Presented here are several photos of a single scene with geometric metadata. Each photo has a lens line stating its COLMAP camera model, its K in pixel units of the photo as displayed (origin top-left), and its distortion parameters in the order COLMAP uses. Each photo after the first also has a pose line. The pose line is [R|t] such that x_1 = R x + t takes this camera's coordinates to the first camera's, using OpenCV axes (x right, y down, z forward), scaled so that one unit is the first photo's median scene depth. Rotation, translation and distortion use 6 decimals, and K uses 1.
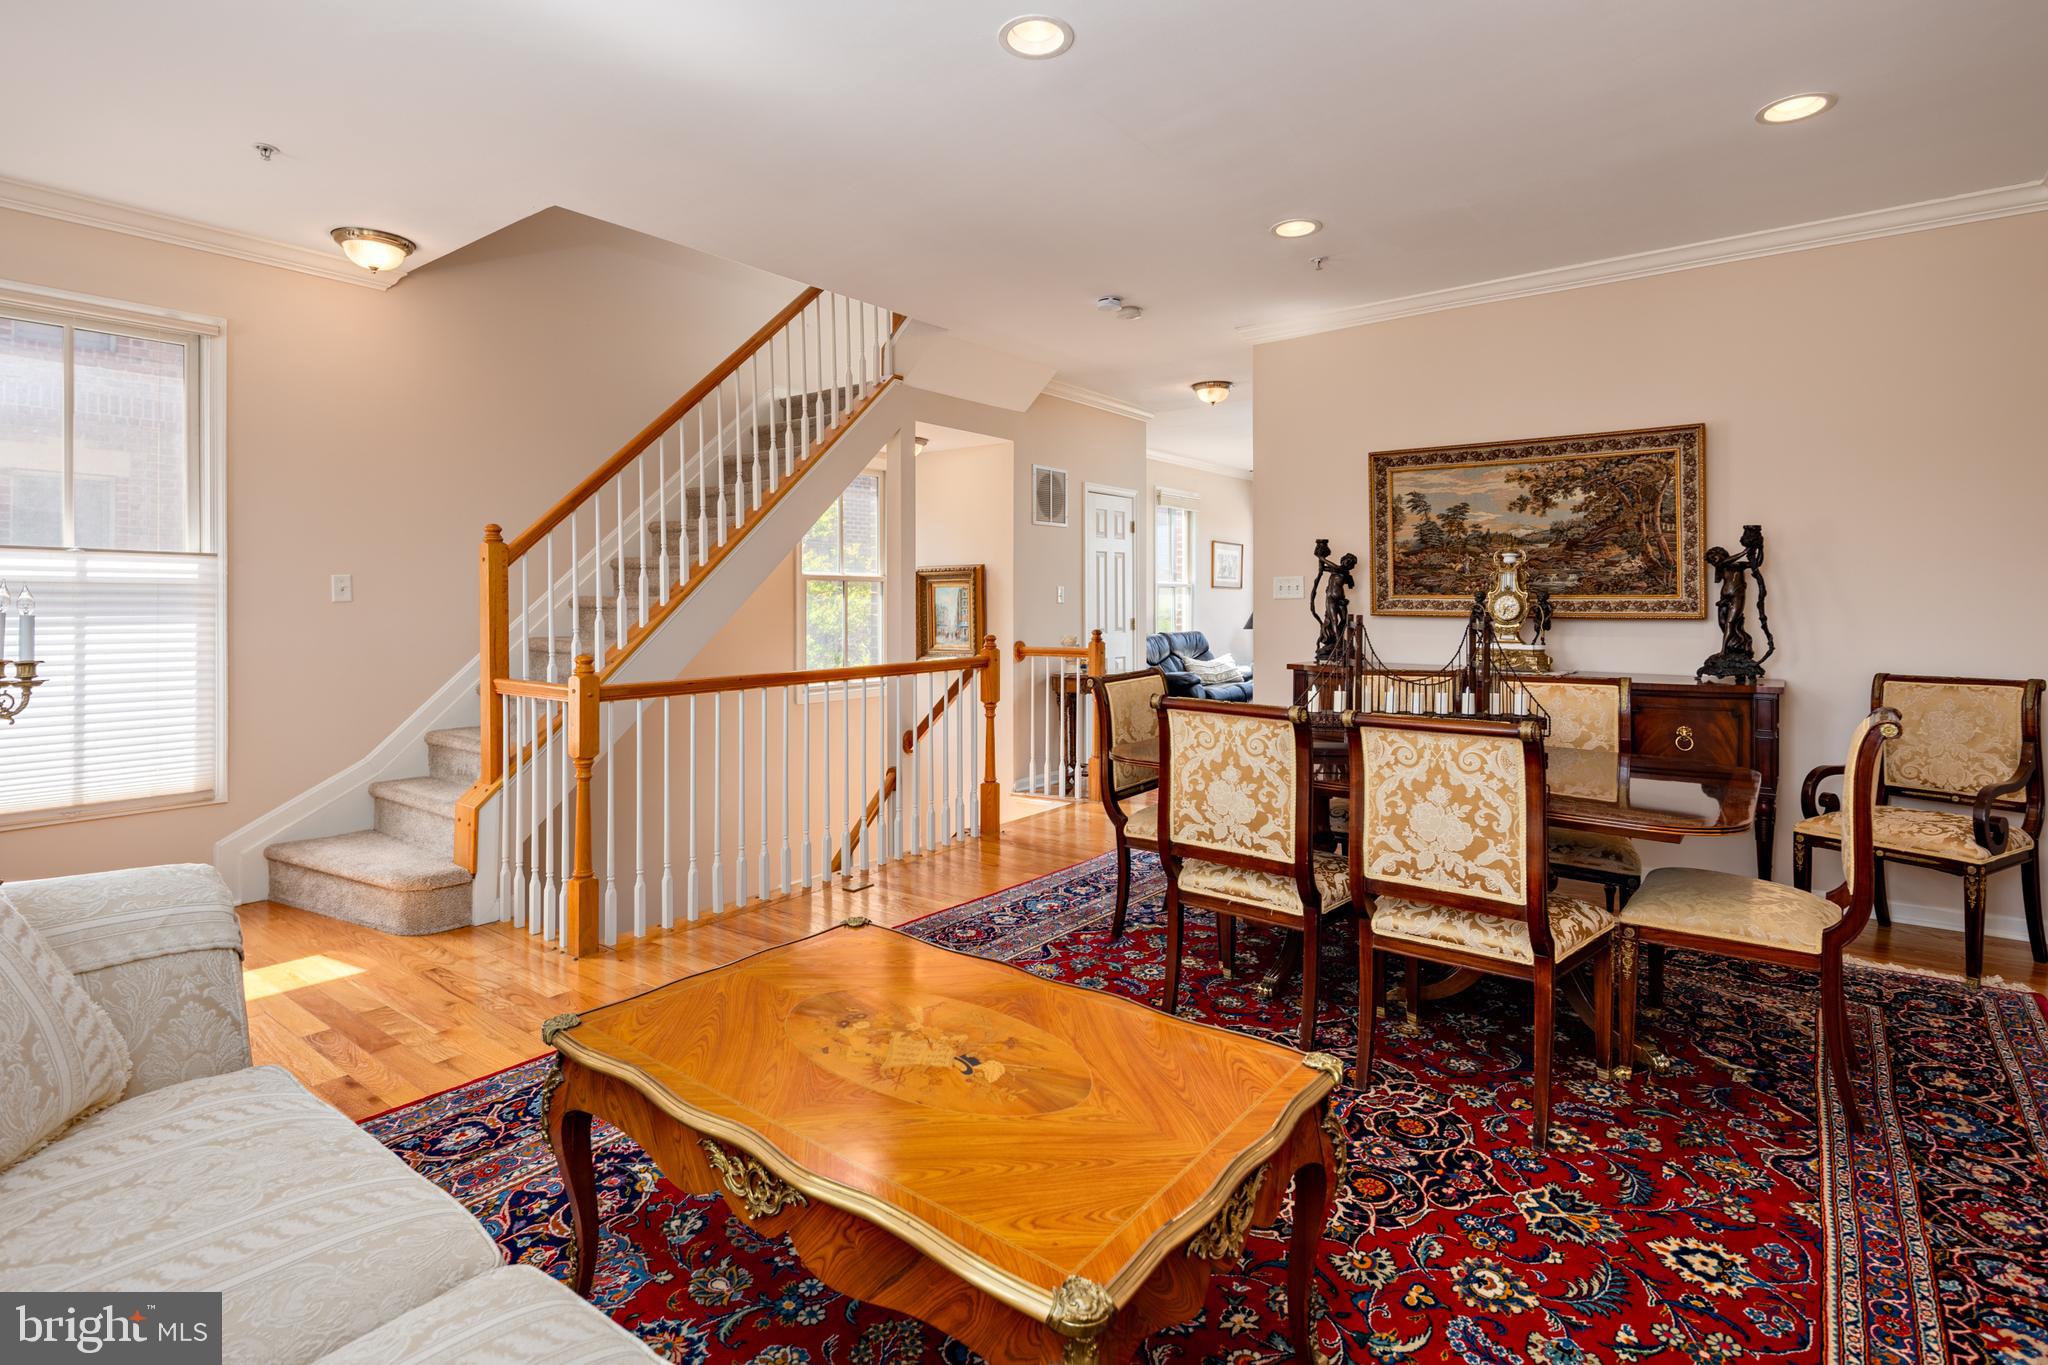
lens RADIAL K [[994.0, 0, 1014.1], [0, 994.0, 591.8], [0, 0, 1]] dist [0.005643, -0.006036]
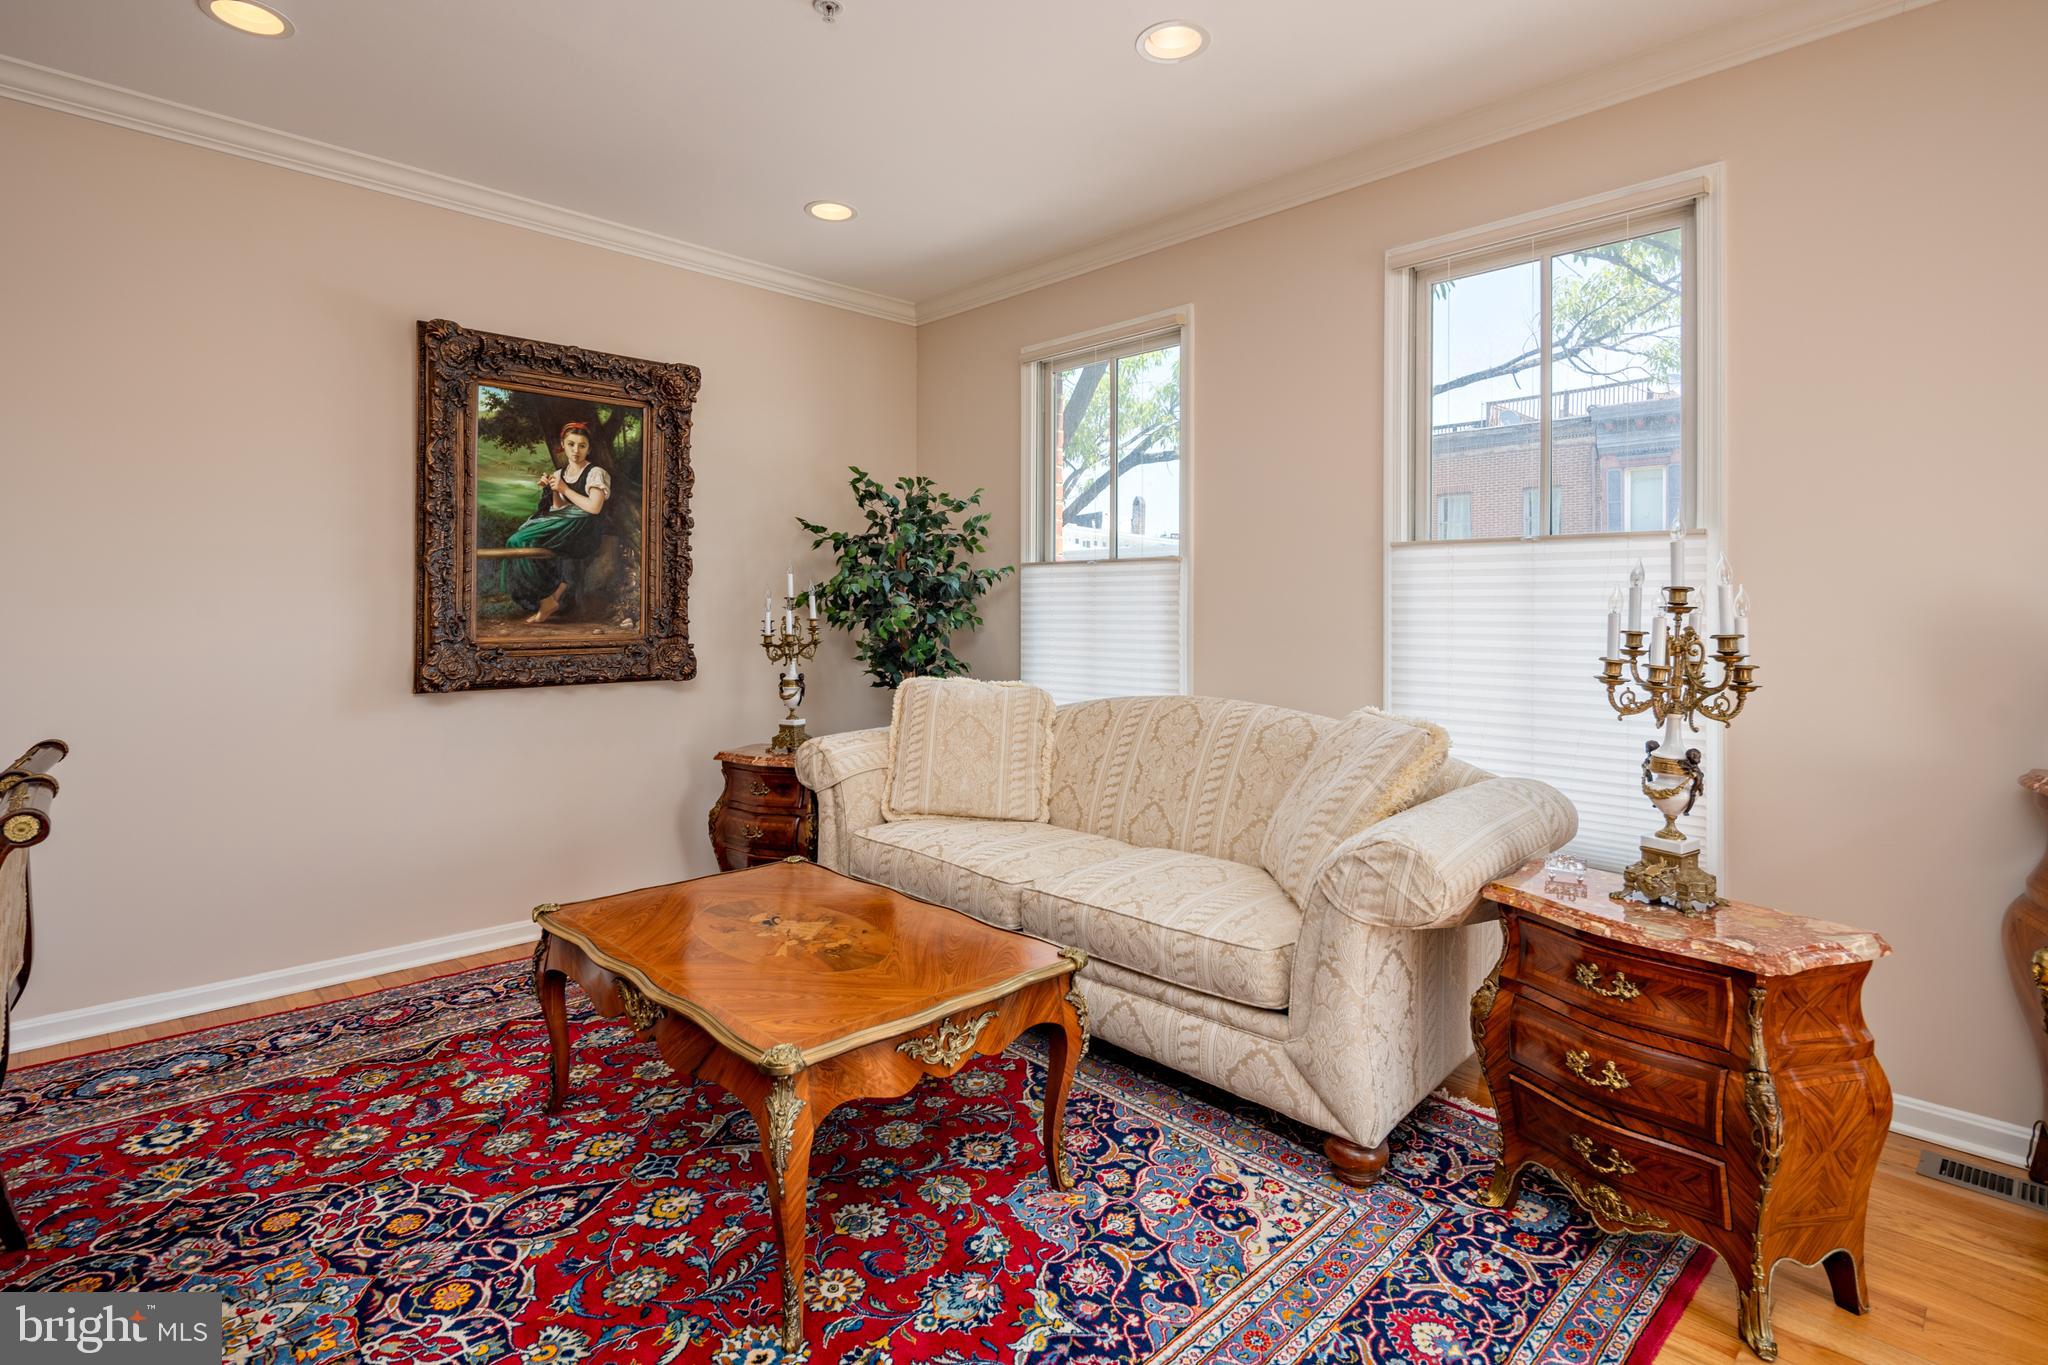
lens RADIAL K [[994.0, 0, 1013.8], [0, 994.0, 604.1], [0, 0, 1]] dist [0.005643, -0.006036]
pose [[-0.990572, -0.001257, 0.136986, -0.236842], [-0.003199, 0.999898, -0.013955, 0.011765], [-0.136955, -0.014262, -0.990475, 0.954399]]
